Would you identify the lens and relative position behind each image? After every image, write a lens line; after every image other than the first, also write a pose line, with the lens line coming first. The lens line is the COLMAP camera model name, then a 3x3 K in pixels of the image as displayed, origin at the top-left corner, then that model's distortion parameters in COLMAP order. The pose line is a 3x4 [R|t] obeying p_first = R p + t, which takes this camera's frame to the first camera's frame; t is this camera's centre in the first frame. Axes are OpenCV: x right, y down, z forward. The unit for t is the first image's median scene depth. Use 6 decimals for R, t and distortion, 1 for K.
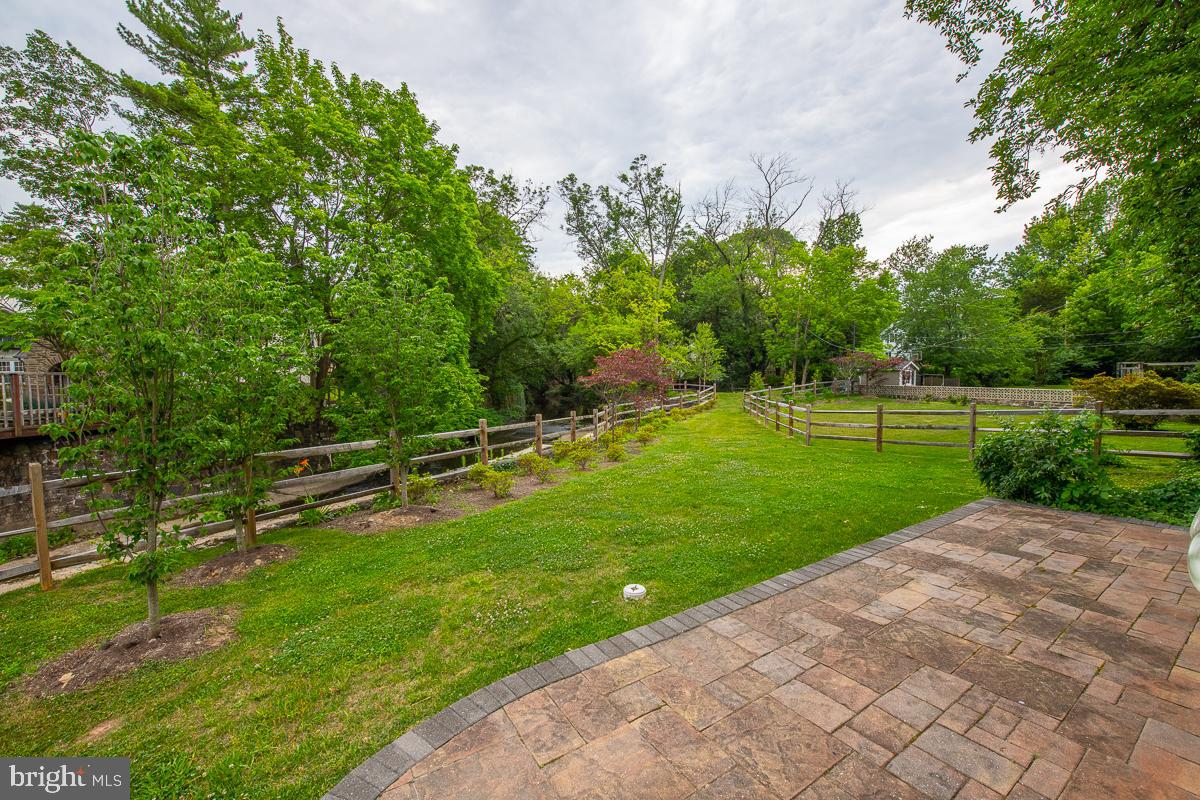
lens RADIAL K [[473.6, 0, 605.9], [0, 473.6, 396.3], [0, 0, 1]] dist [-0.016260, -0.001265]
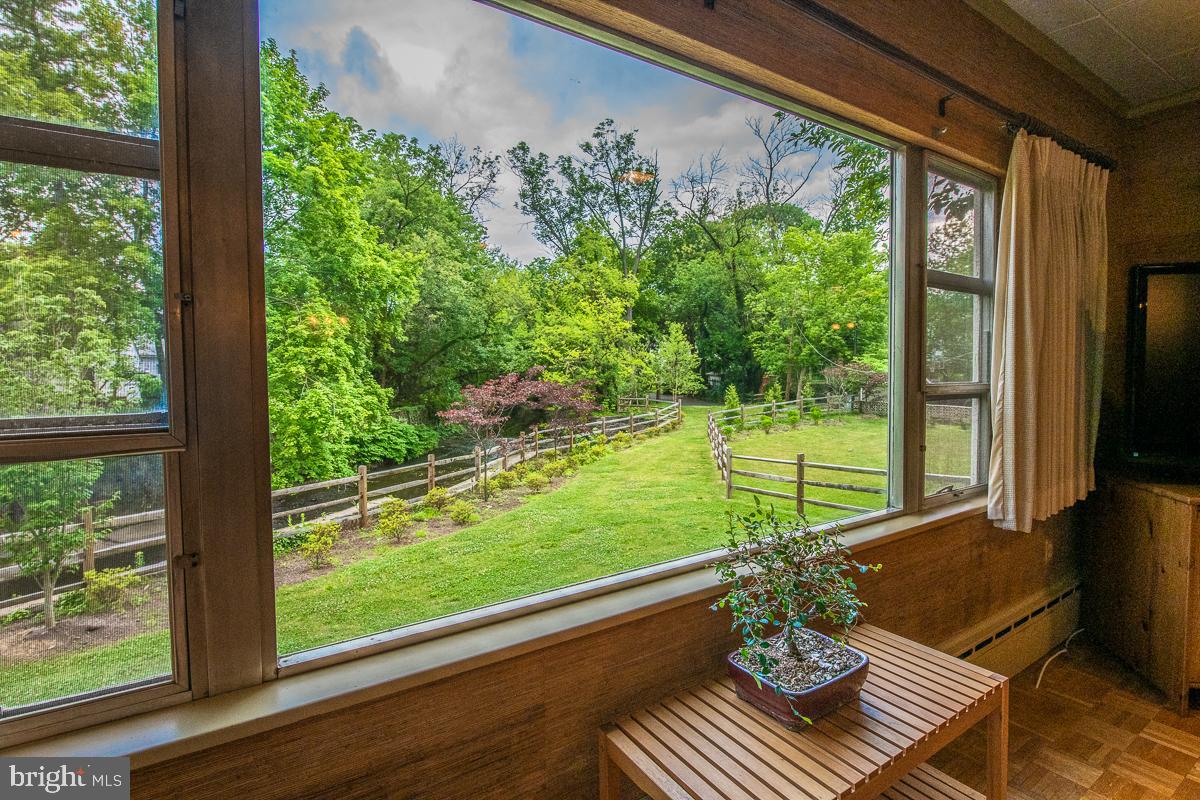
lens RADIAL K [[560.5, 0, 604.7], [0, 560.5, 395.4], [0, 0, 1]] dist [-0.010158, -0.001088]
pose [[0.999969, 0.006881, -0.003716, 0.074863], [-0.006887, 0.999975, -0.001523, -0.023120], [0.003705, 0.001549, 0.999992, 0.015031]]
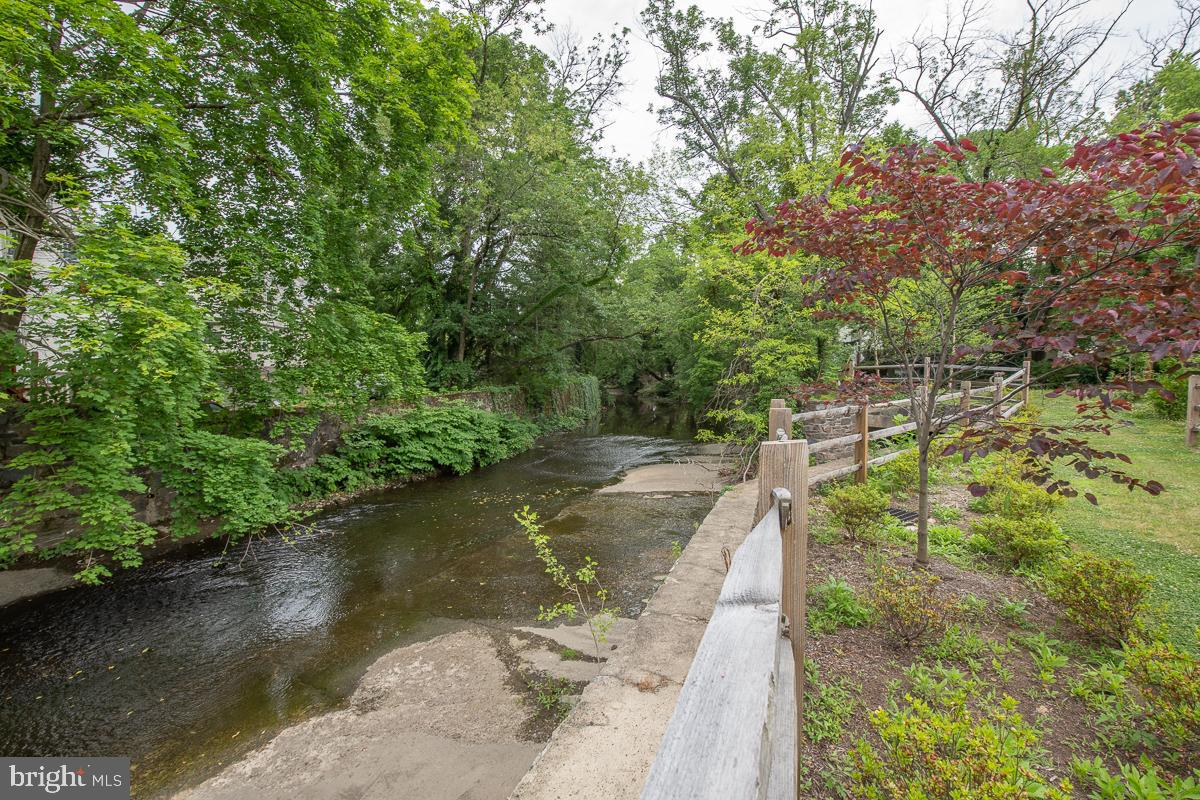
lens RADIAL K [[519.5, 0, 604.1], [0, 519.5, 398.0], [0, 0, 1]] dist [-0.012599, -0.001634]
pose [[0.976519, 0.020882, -0.214418, -0.004413], [-0.021063, 0.999777, 0.001439, 0.005526], [0.214400, 0.003111, 0.976741, 0.389445]]
